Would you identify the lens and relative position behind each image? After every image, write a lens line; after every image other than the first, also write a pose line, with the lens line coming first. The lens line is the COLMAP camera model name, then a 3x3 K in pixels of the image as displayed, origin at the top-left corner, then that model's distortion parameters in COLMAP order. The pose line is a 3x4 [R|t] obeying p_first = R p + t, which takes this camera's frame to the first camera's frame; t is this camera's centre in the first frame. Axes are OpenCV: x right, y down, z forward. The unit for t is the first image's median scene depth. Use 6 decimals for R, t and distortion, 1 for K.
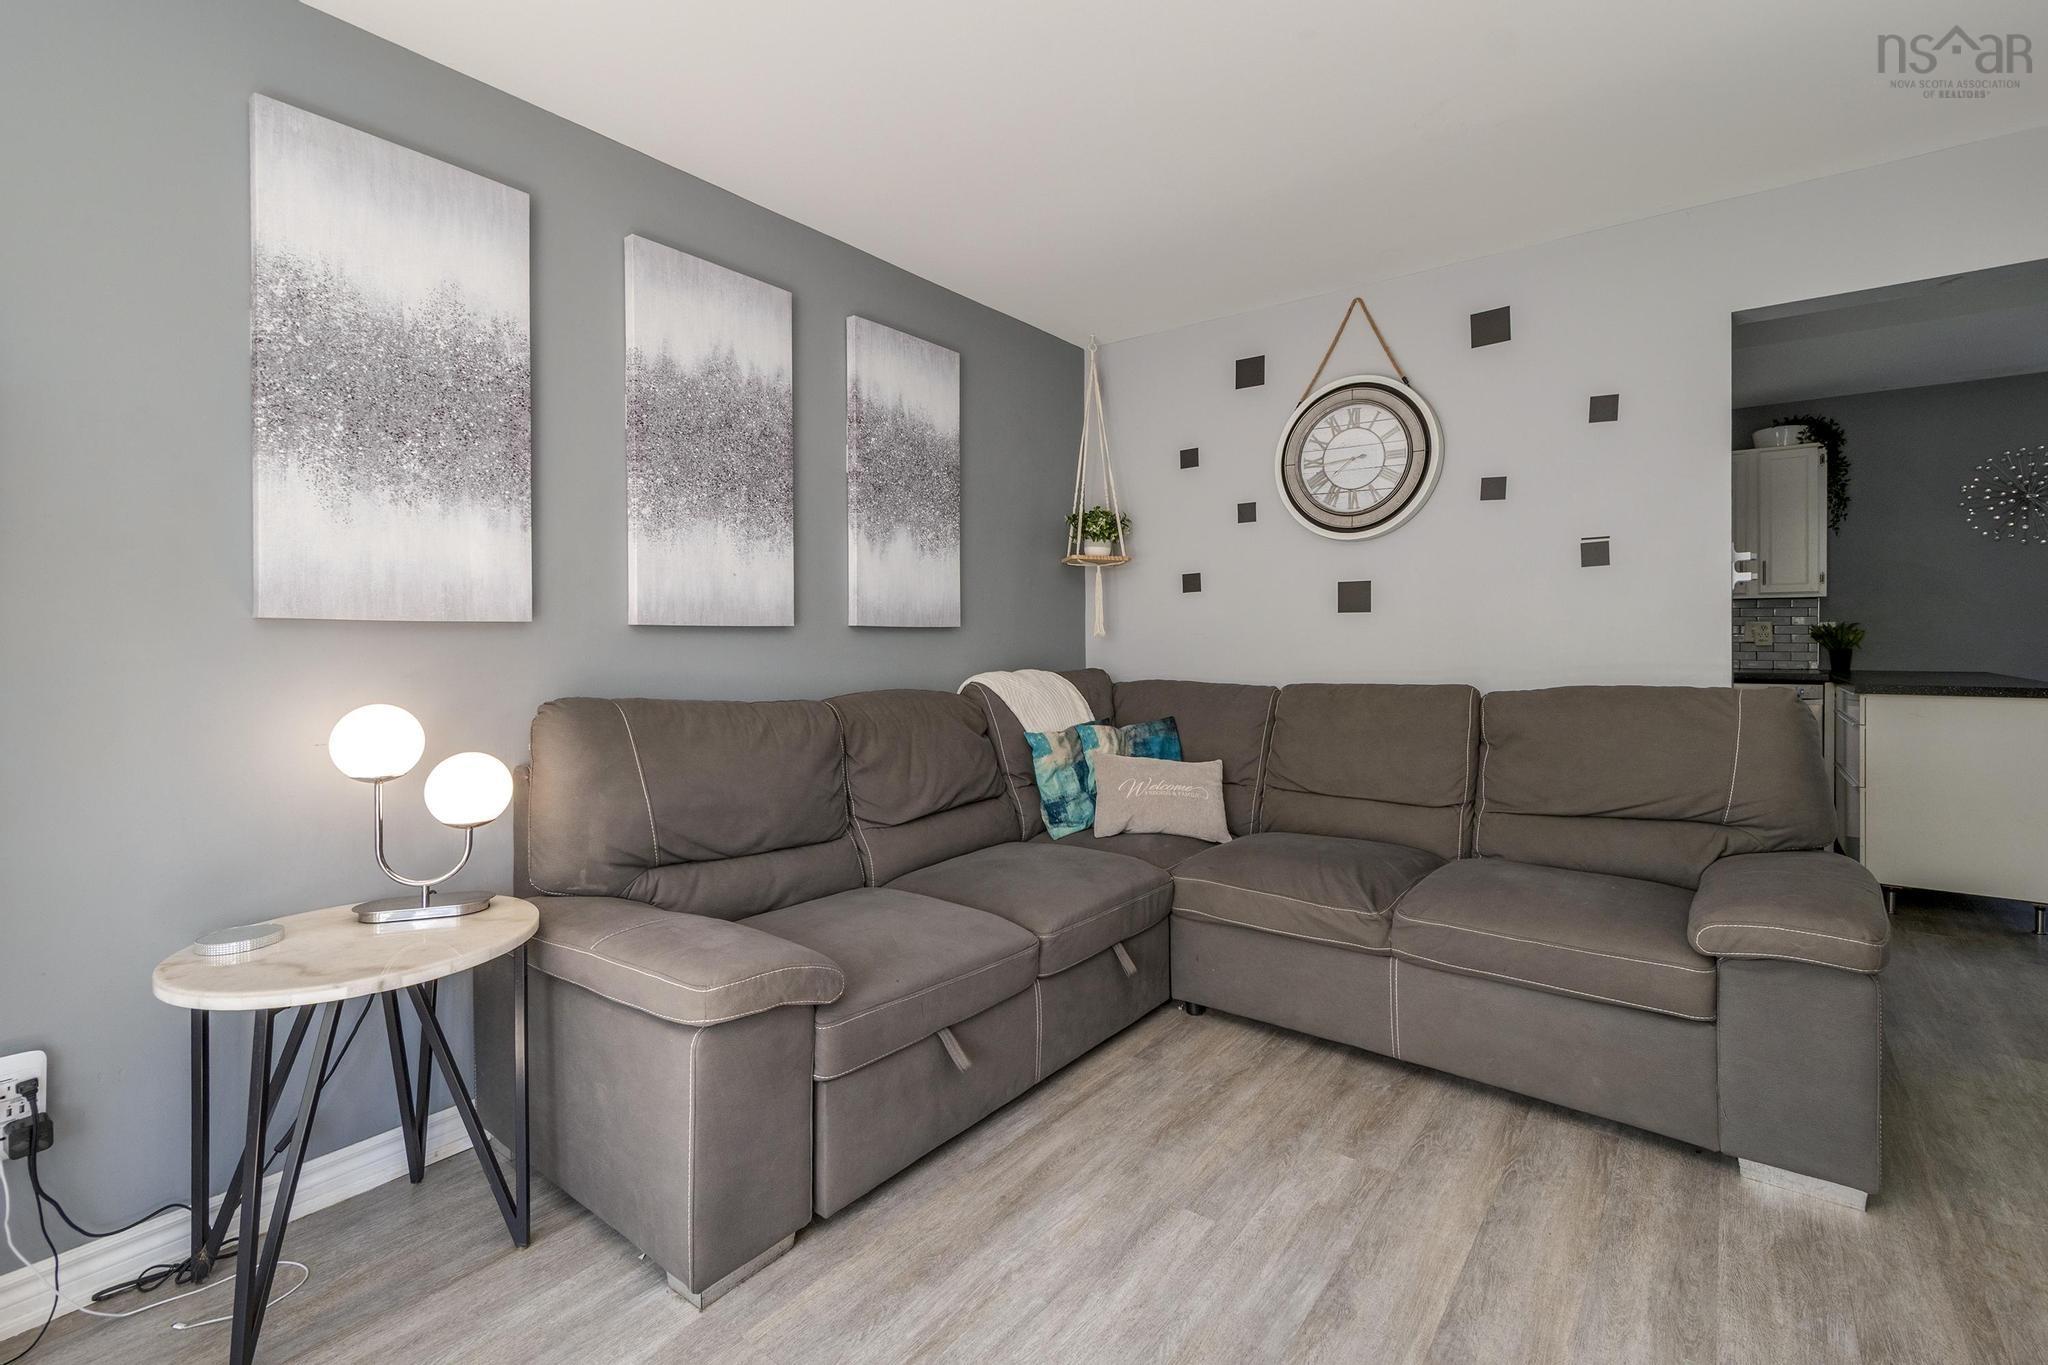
lens RADIAL K [[906.3, 0, 1039.9], [0, 906.3, 643.5], [0, 0, 1]] dist [0.006195, -0.000448]
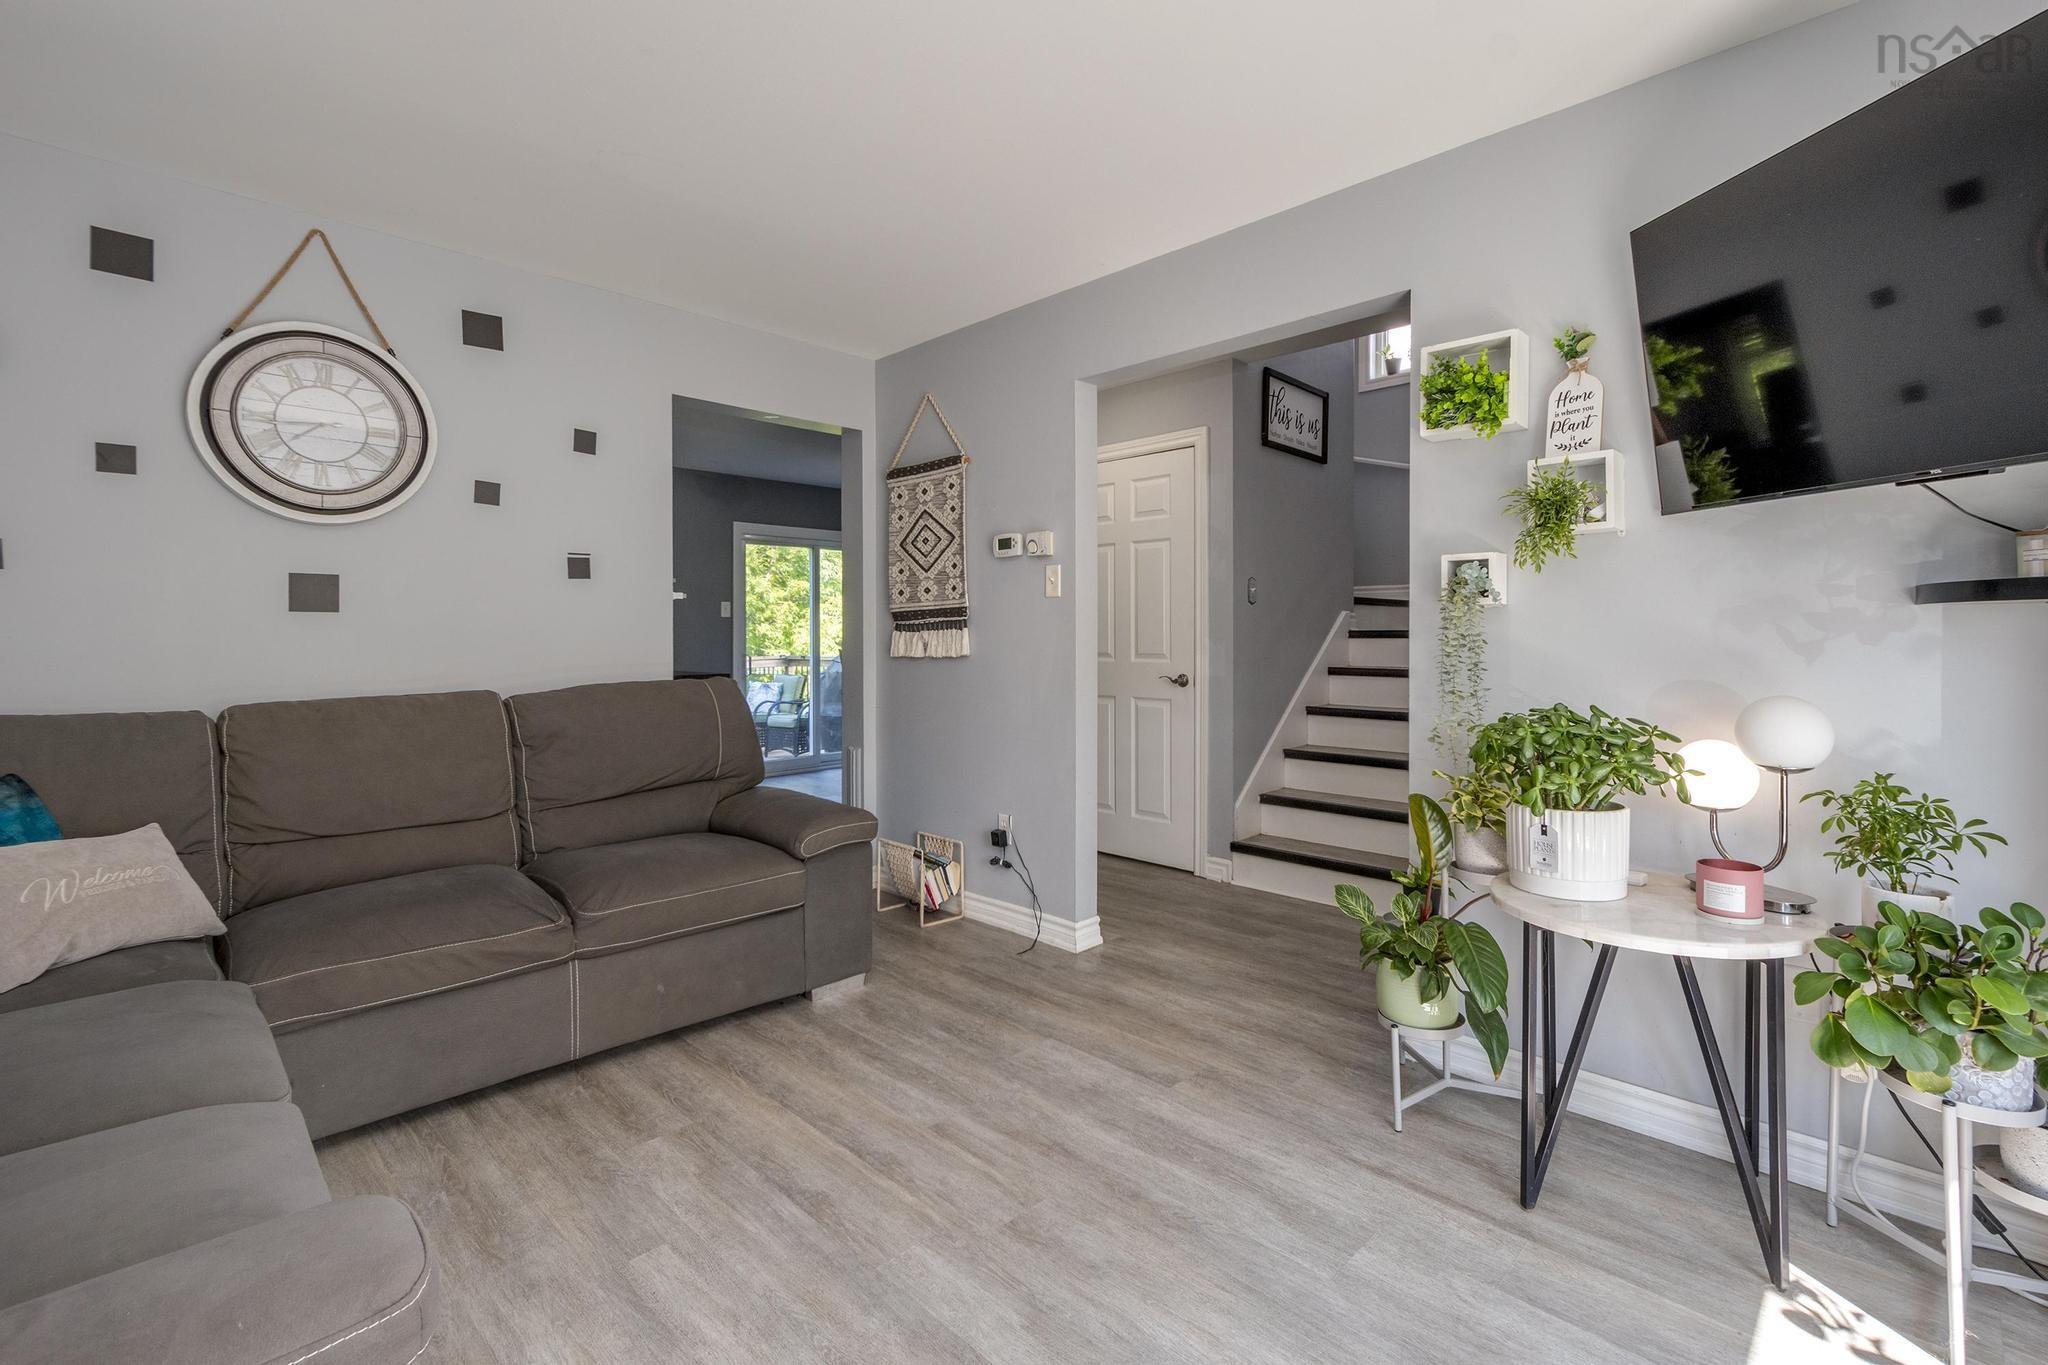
lens RADIAL K [[911.2, 0, 1025.5], [0, 911.2, 643.9], [0, 0, 1]] dist [-0.002942, -0.000258]
pose [[0.136364, -0.001967, 0.990657, -0.457207], [0.011052, 0.999939, 0.000464, 0.001356], [-0.990597, 0.010886, 0.136378, 0.309039]]
